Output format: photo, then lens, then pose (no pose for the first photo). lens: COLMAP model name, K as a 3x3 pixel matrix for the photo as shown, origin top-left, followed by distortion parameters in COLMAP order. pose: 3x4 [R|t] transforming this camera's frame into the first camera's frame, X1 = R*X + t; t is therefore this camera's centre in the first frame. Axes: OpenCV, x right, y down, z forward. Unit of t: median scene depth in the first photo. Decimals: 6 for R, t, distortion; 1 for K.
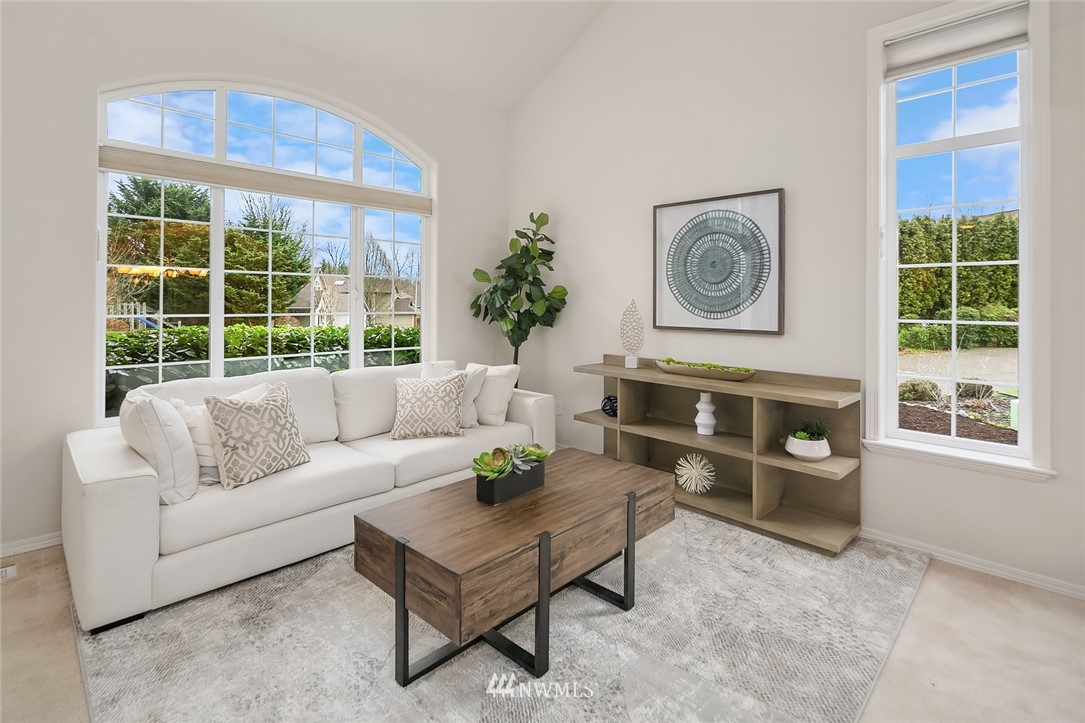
lens RADIAL K [[520.6, 0, 530.0], [0, 520.6, 300.9], [0, 0, 1]] dist [0.000788, 0.000137]
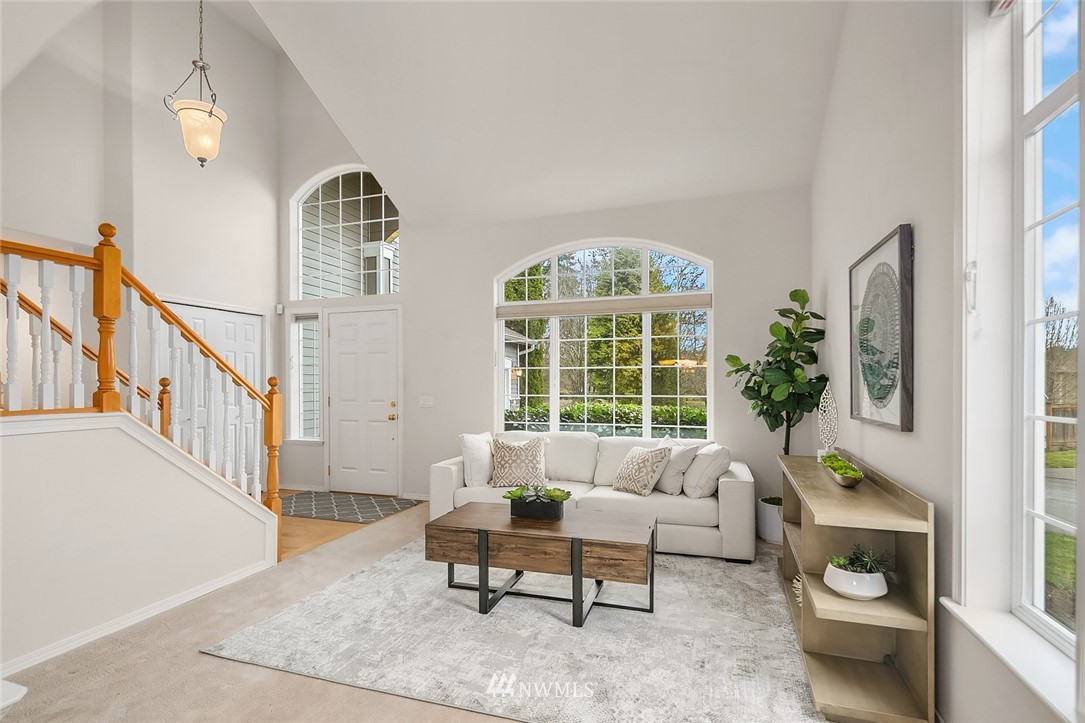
lens RADIAL K [[524.9, 0, 541.9], [0, 524.9, 389.1], [0, 0, 1]] dist [-0.000730, -0.000120]
pose [[0.449253, -0.002855, -0.893400, 0.808377], [0.010158, 0.999947, 0.001913, 0.003875], [0.893347, -0.009935, 0.449258, 0.218228]]
